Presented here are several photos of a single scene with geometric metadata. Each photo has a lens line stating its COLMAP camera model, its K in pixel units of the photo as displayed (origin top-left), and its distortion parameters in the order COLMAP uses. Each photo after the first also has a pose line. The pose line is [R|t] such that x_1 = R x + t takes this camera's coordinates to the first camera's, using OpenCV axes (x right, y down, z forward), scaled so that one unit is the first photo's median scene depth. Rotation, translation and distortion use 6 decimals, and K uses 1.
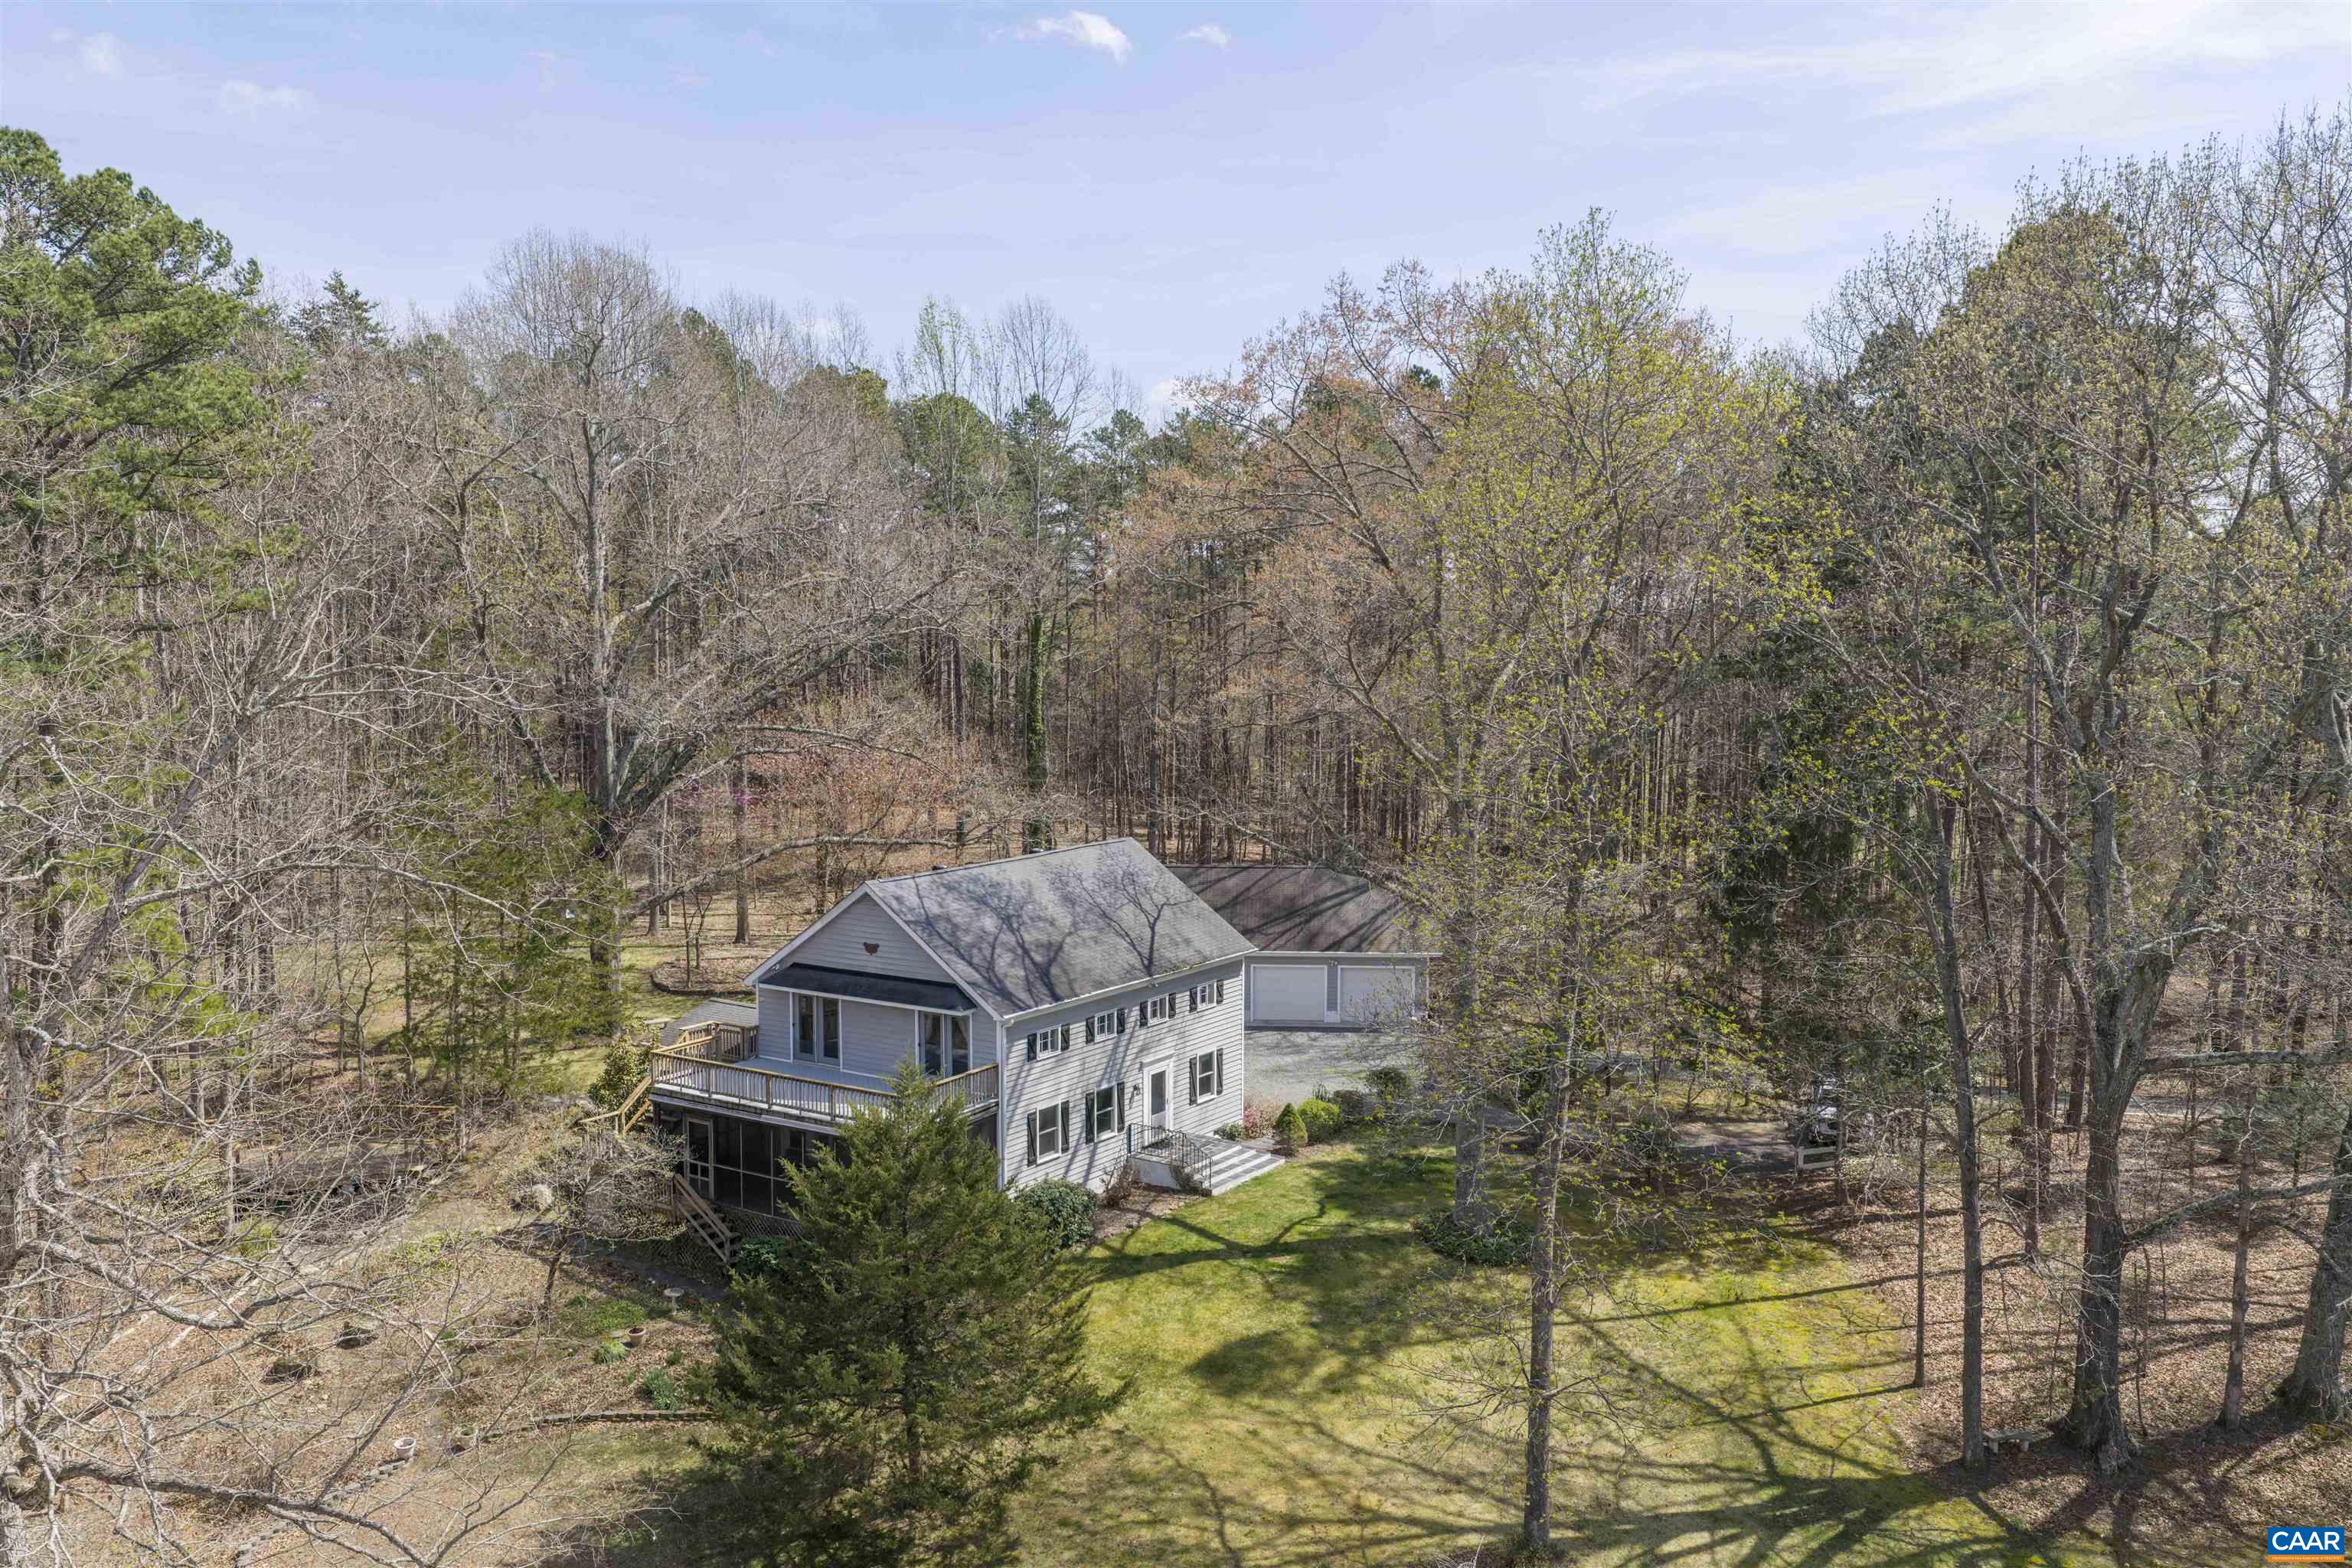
lens RADIAL K [[1945.7, 0, 1178.8], [0, 1945.7, 776.7], [0, 0, 1]] dist [0.019777, -0.027838]
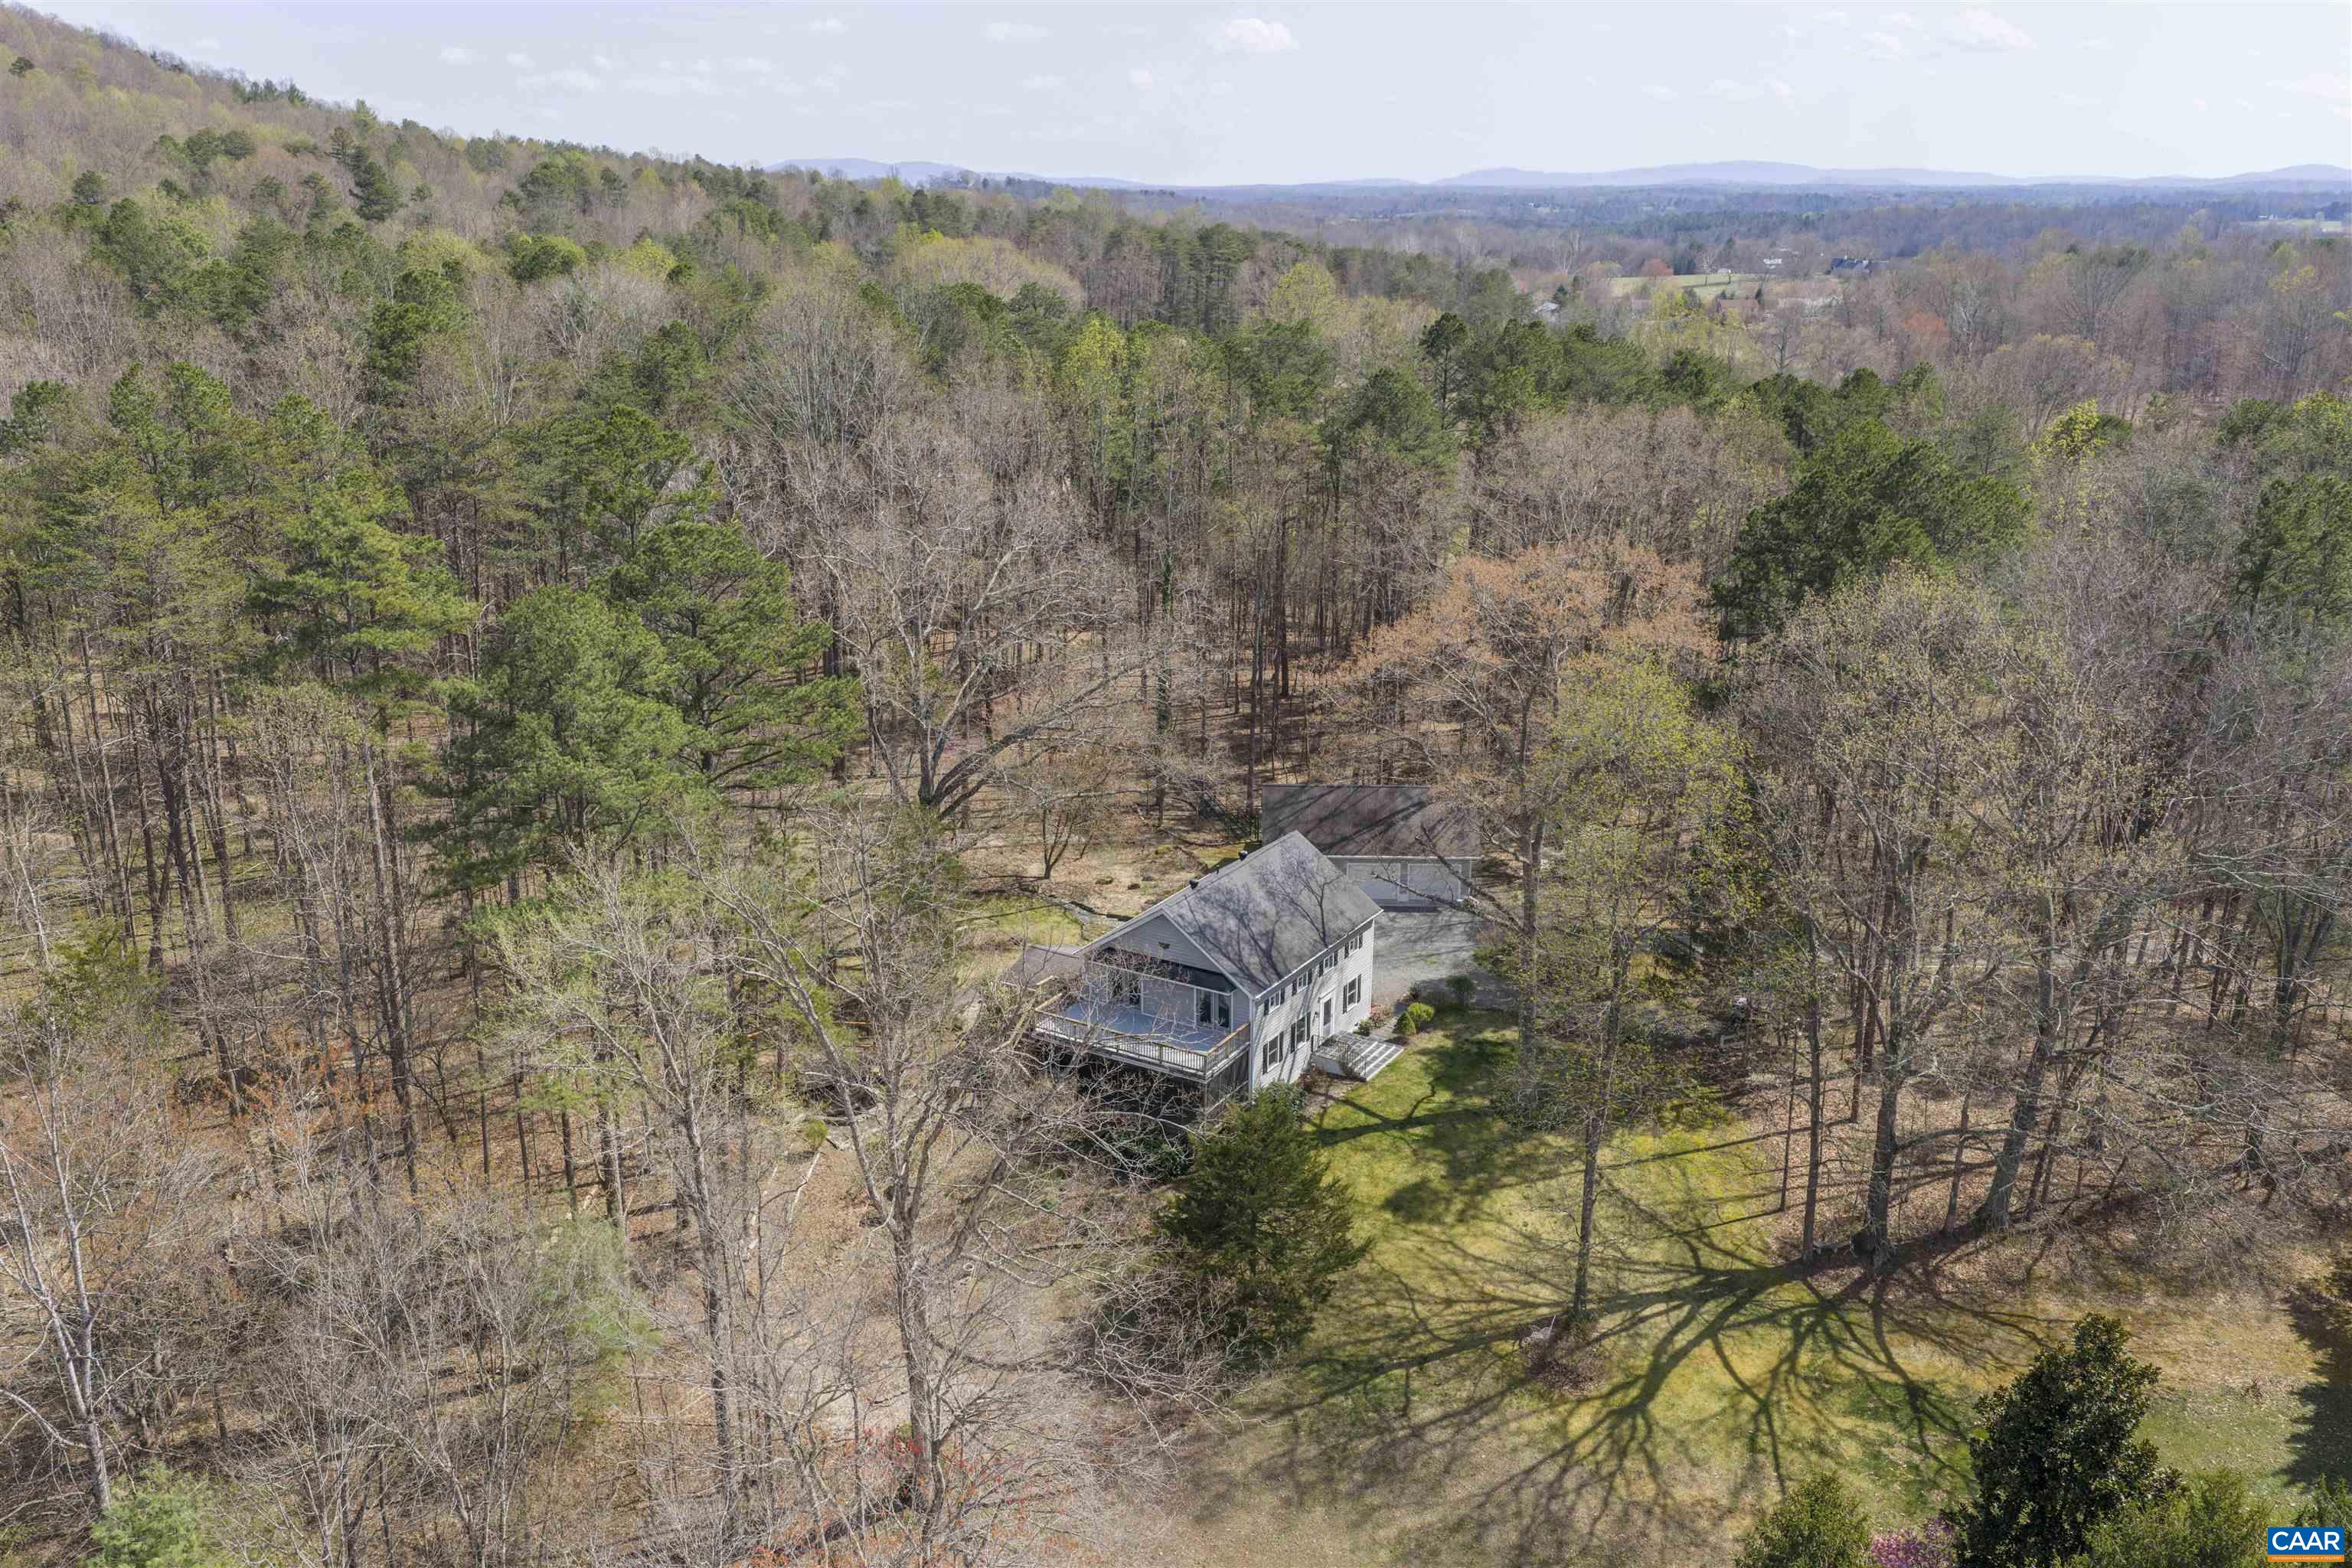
lens RADIAL K [[1945.7, 0, 1184.5], [0, 1945.7, 777.3], [0, 0, 1]] dist [0.019777, -0.027838]
pose [[0.999177, -0.007607, 0.039844, -0.222934], [-0.000907, 0.977822, 0.209435, -0.423560], [-0.040554, -0.209299, 0.977010, -0.606979]]
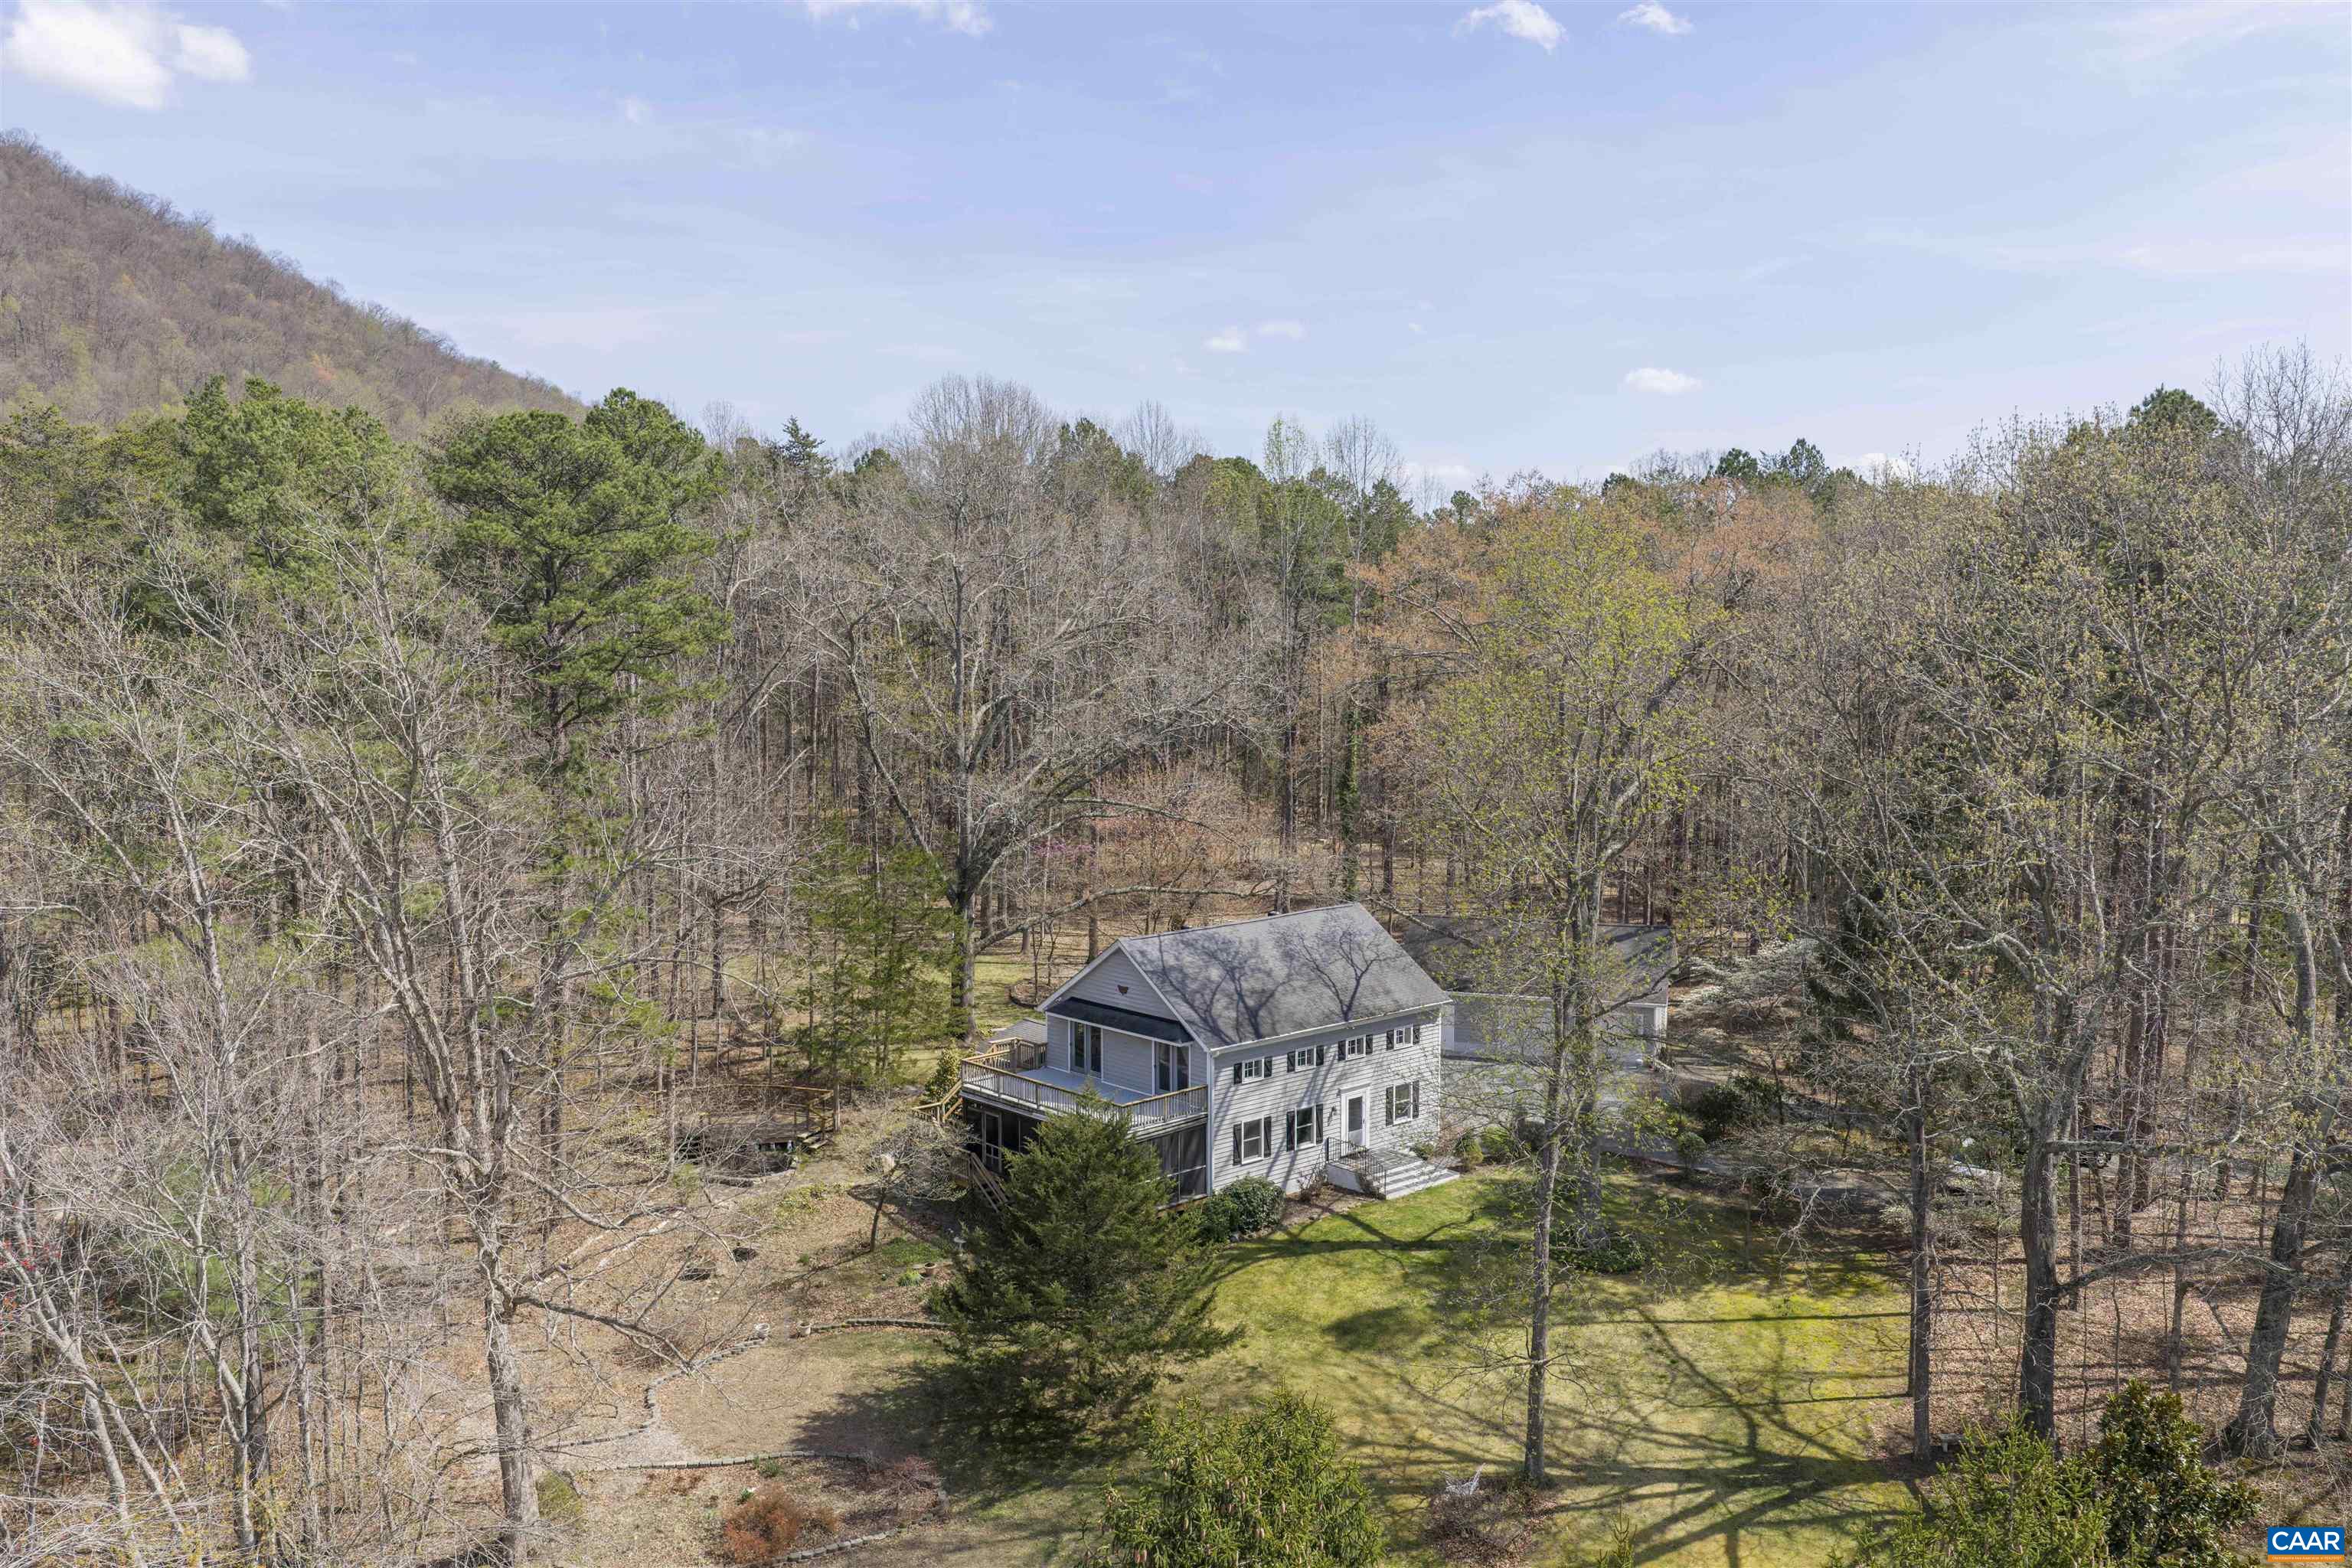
lens RADIAL K [[1945.7, 0, 1175.2], [0, 1945.7, 774.9], [0, 0, 1]] dist [0.019777, -0.027838]
pose [[0.969411, 0.020108, -0.244618, 0.208854], [-0.019741, 0.999797, 0.003953, -0.066836], [0.244648, 0.000997, 0.969611, -0.276070]]
